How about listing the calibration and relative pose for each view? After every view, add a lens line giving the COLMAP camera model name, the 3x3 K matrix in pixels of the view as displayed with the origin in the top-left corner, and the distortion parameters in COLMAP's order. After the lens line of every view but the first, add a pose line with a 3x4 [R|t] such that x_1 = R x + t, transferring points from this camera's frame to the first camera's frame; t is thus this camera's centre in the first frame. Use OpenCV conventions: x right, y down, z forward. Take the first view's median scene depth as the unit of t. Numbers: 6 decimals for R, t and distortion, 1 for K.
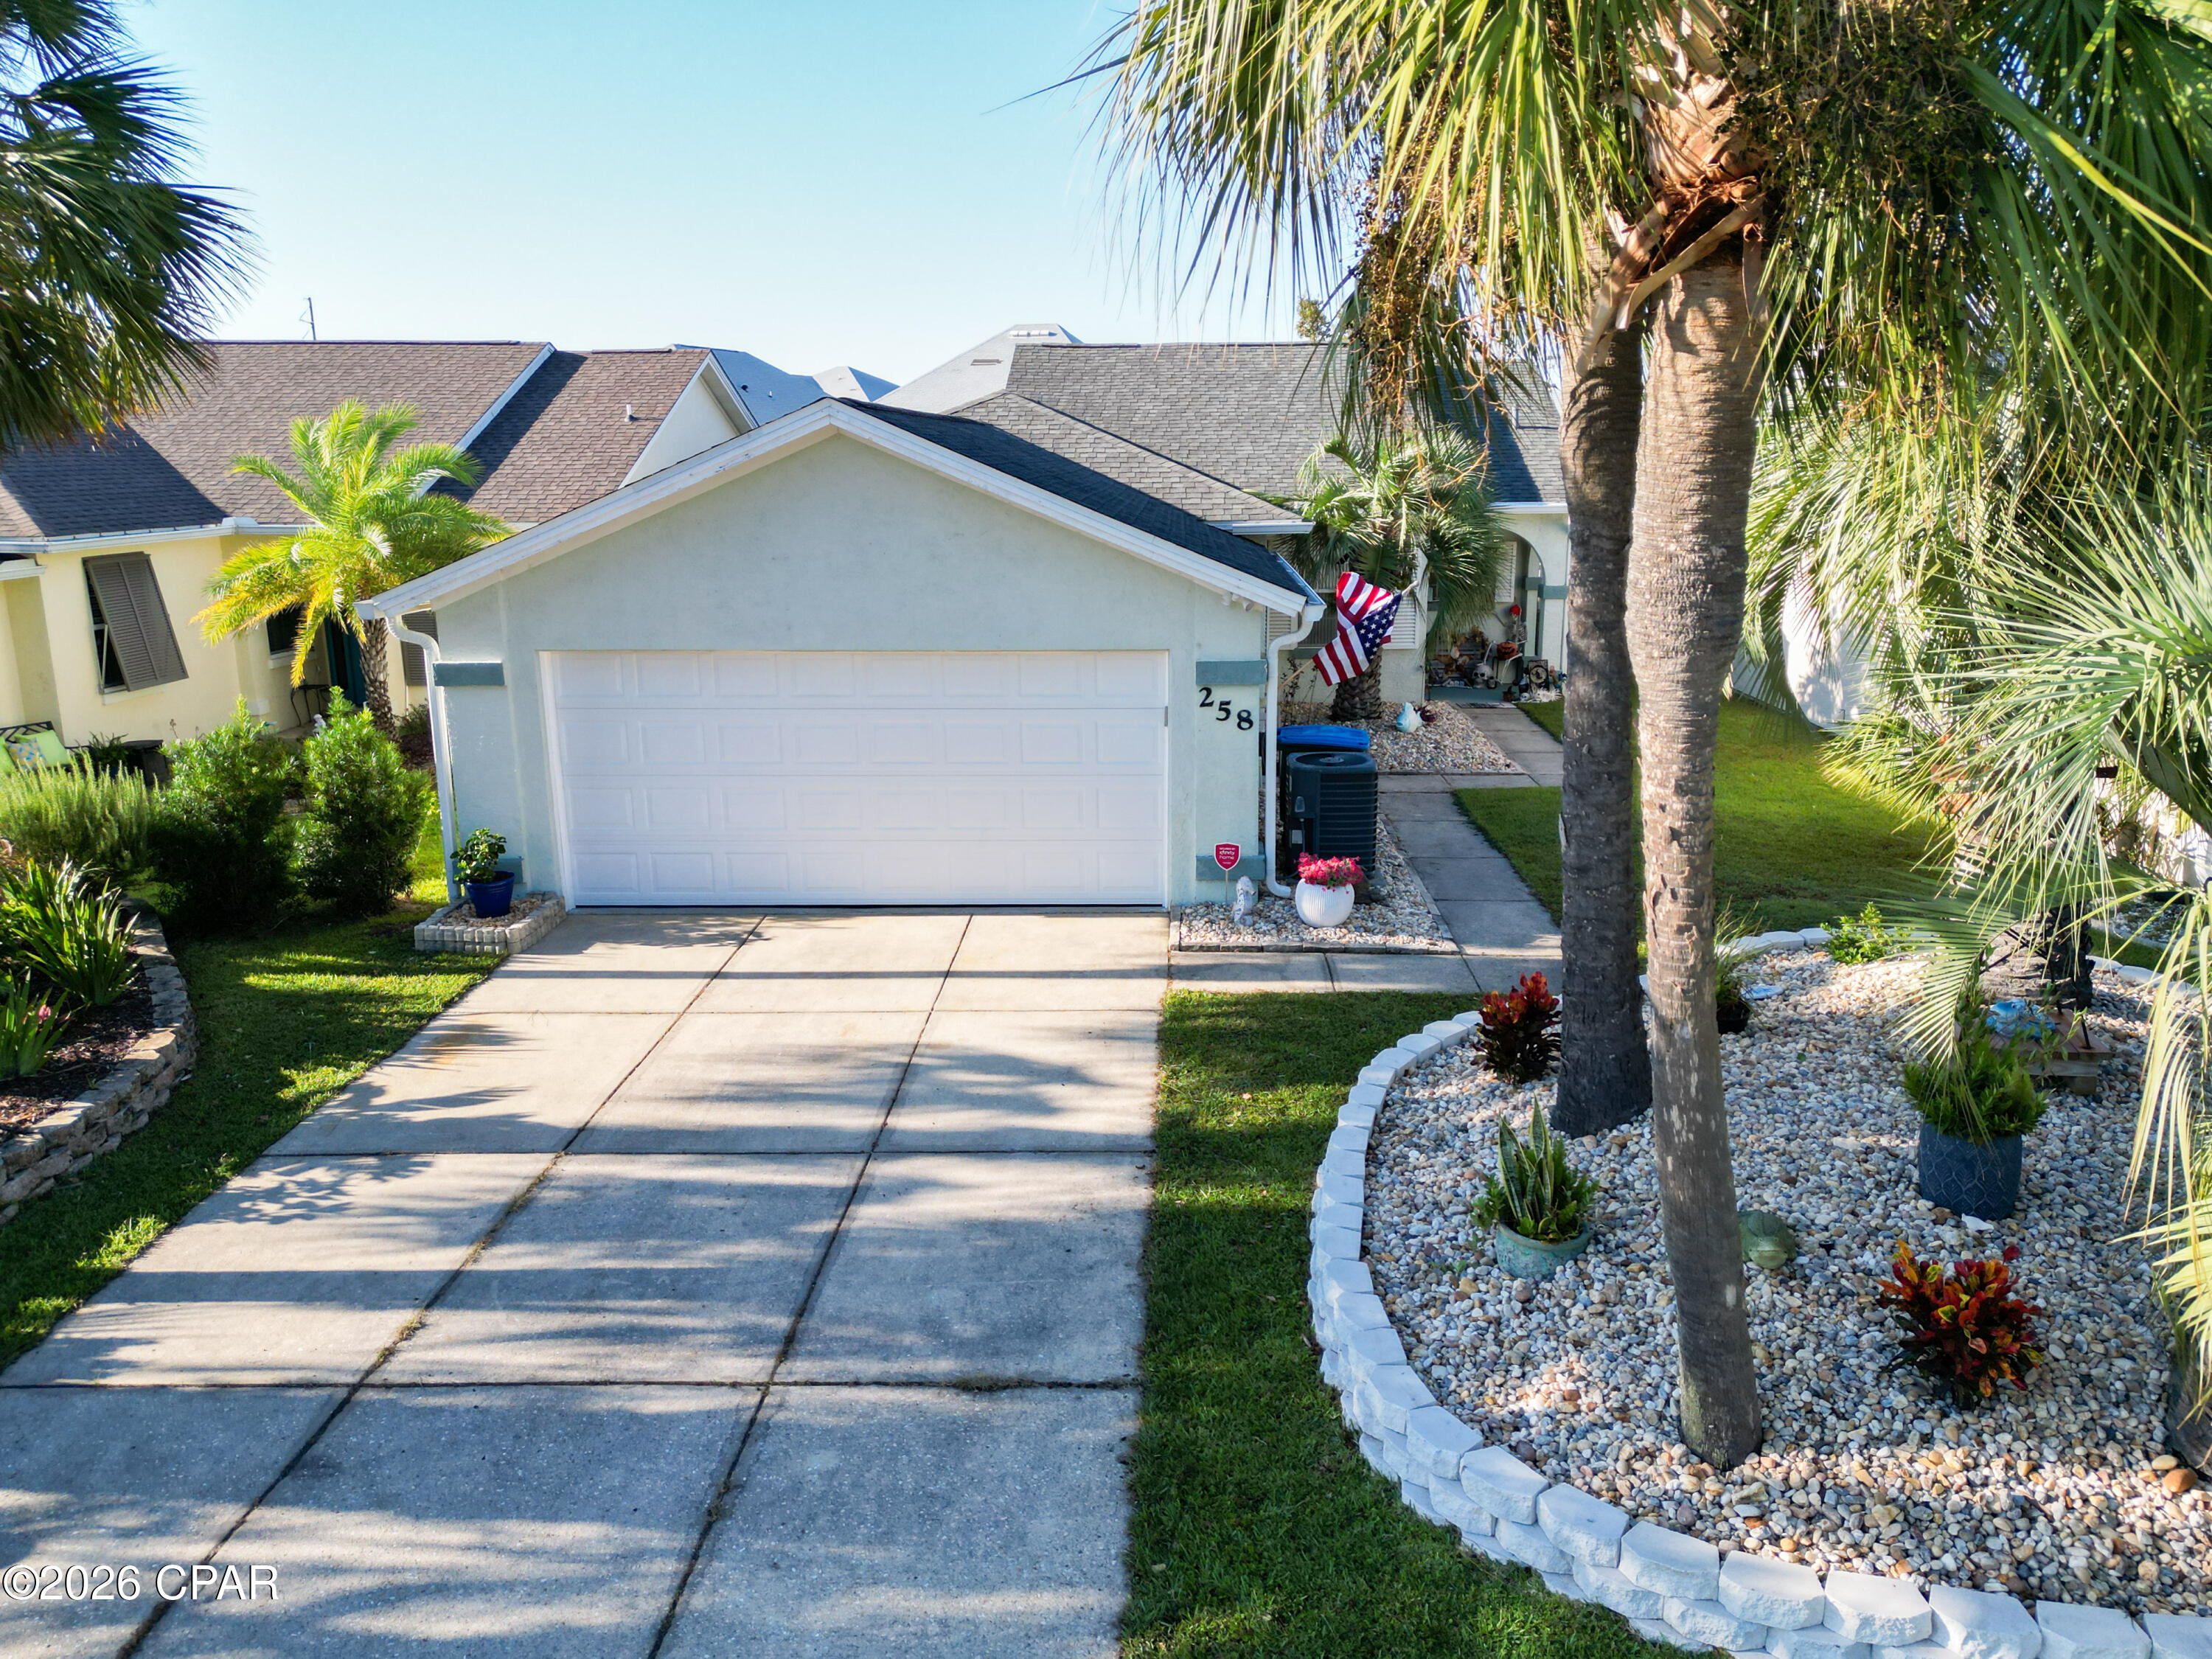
lens RADIAL K [[1597.1, 0, 1106.0], [0, 1597.1, 829.5], [0, 0, 1]] dist [0.075760, -0.075443]
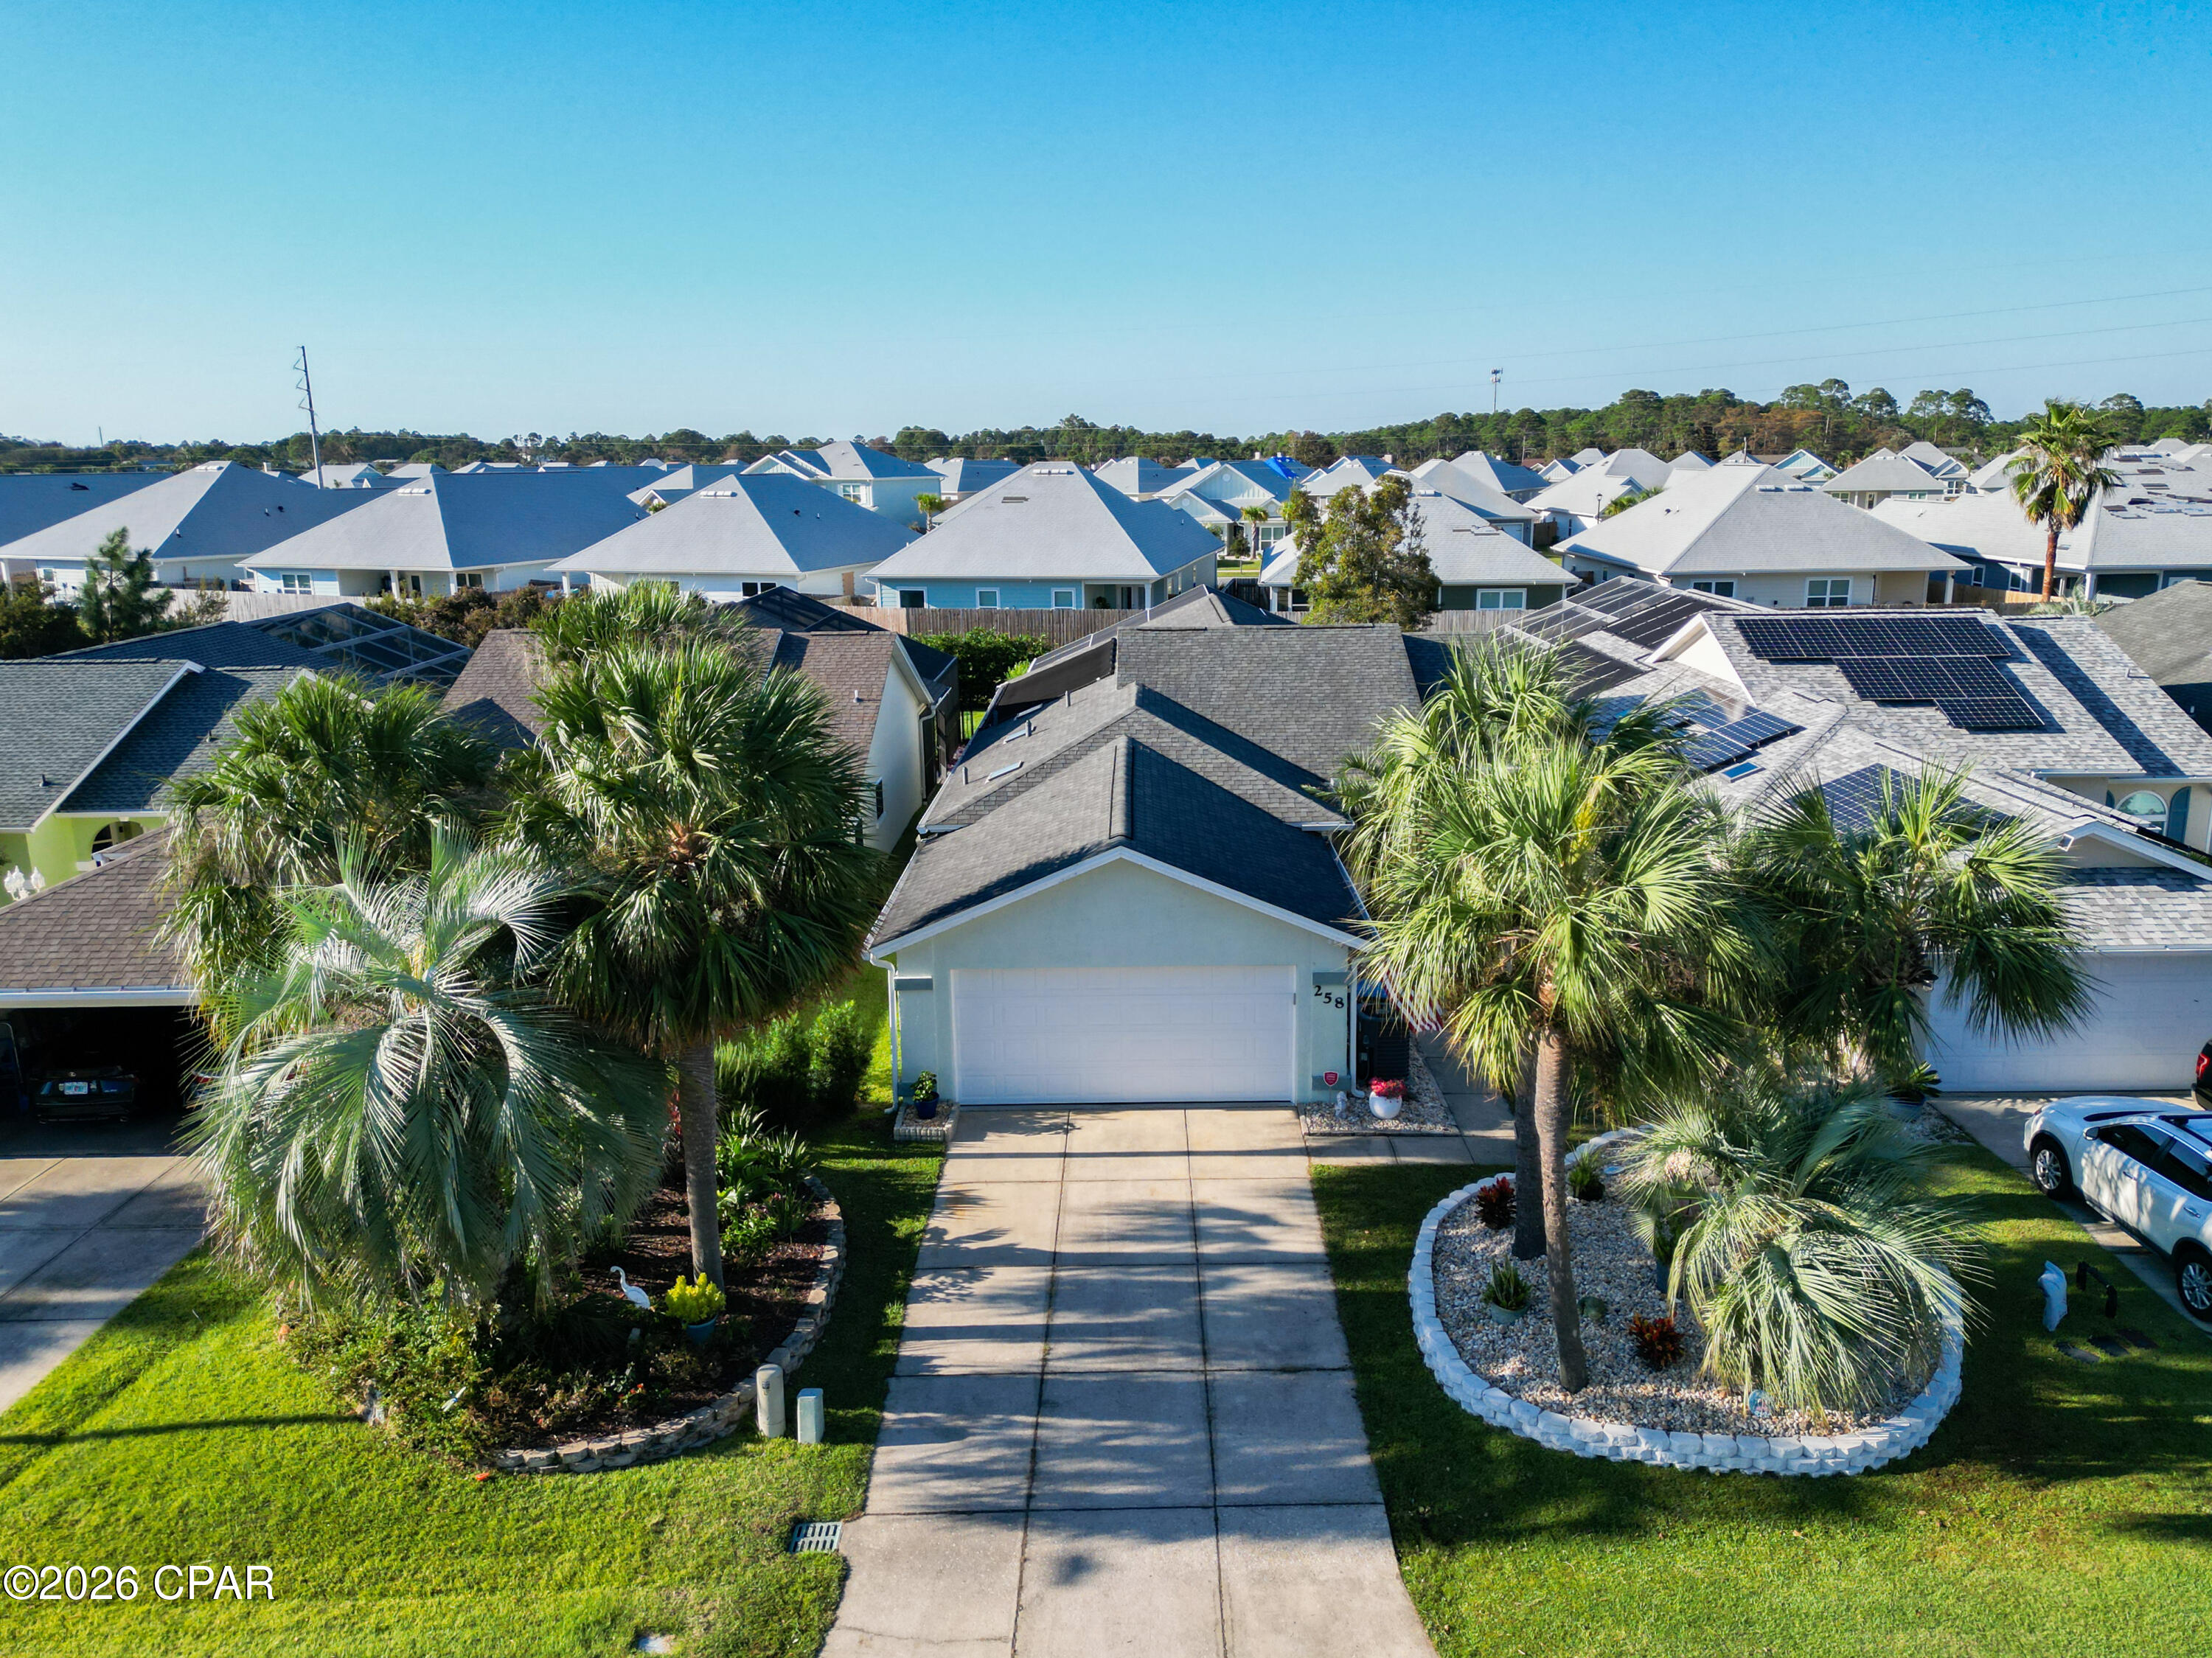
lens RADIAL K [[1597.0, 0, 1106.0], [0, 1597.0, 829.0], [0, 0, 1]] dist [0.075760, -0.075443]
pose [[0.999523, -0.010598, 0.029006, -0.317176], [0.010553, 0.999943, 0.001705, -0.377323], [-0.029022, -0.001398, 0.999578, -1.119905]]
